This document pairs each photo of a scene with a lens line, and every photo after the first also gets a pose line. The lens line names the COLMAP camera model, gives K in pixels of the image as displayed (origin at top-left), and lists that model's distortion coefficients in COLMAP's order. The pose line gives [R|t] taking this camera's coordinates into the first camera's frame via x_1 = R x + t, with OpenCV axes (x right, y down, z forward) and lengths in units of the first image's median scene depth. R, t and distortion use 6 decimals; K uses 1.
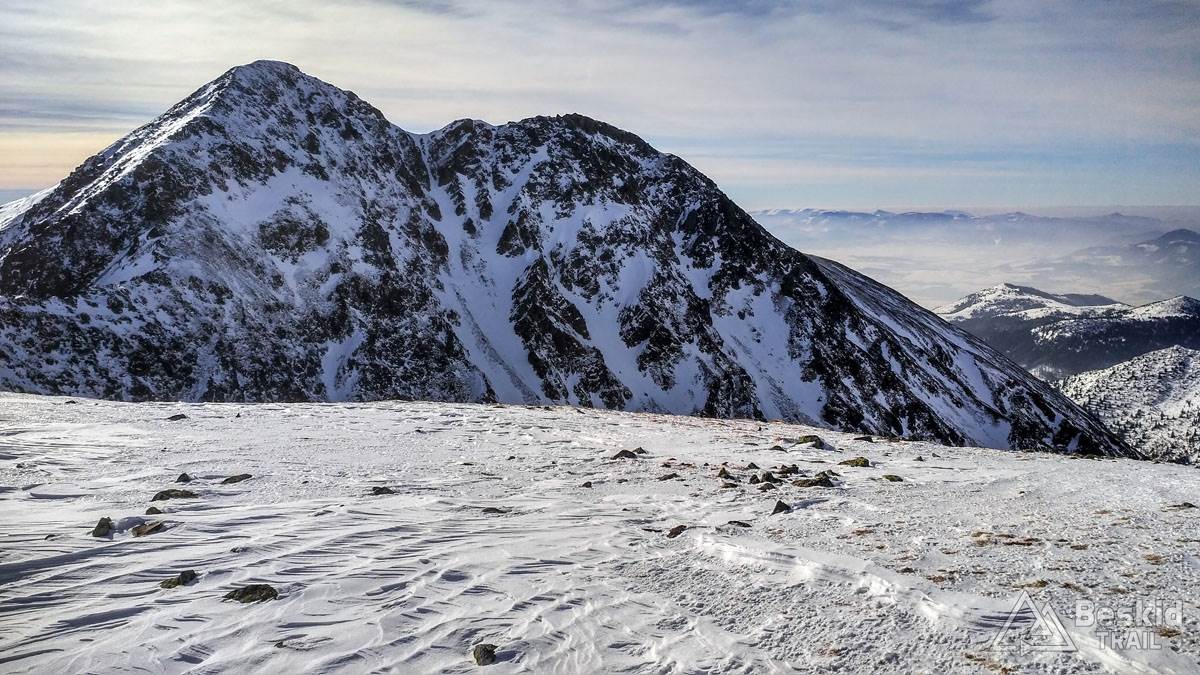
lens RADIAL K [[1067.6, 0, 605.5], [0, 1067.6, 341.6], [0, 0, 1]] dist [0.116748, -0.242255]
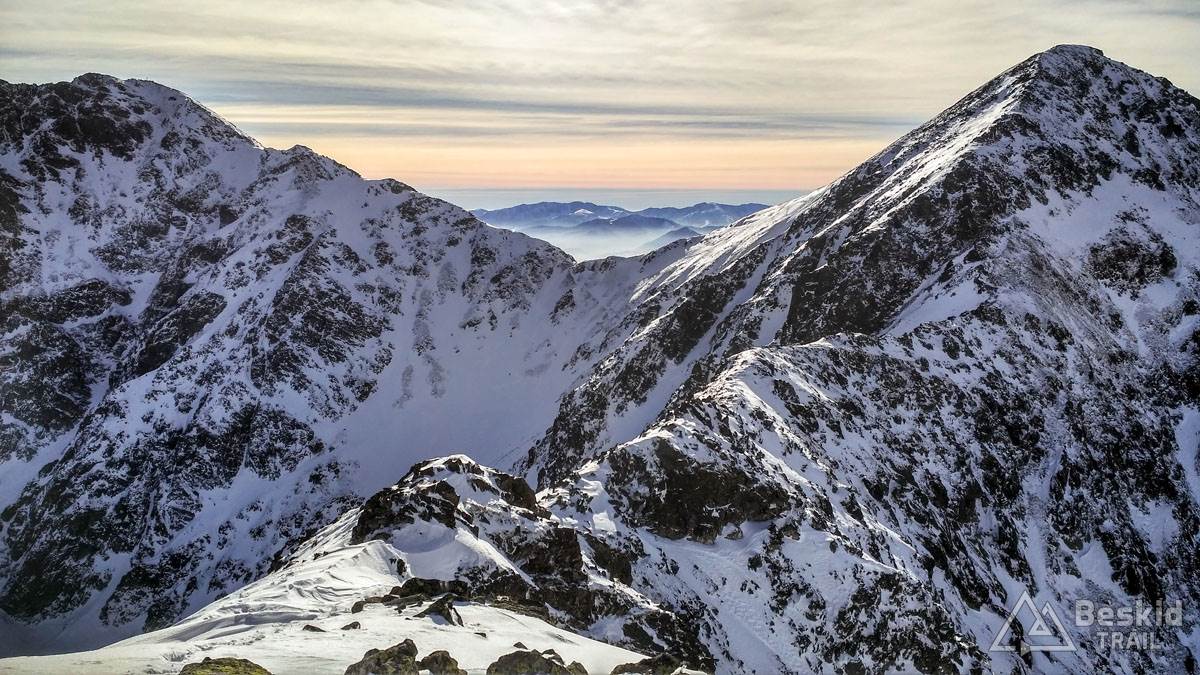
lens RADIAL K [[1063.1, 0, 600.0], [0, 1063.1, 337.5], [0, 0, 1]] dist [0.151685, -0.318722]
pose [[0.841034, 0.082343, -0.534678, -0.168931], [-0.083578, 0.996259, 0.021963, -0.025974], [0.534487, 0.026216, 0.844770, 0.120292]]
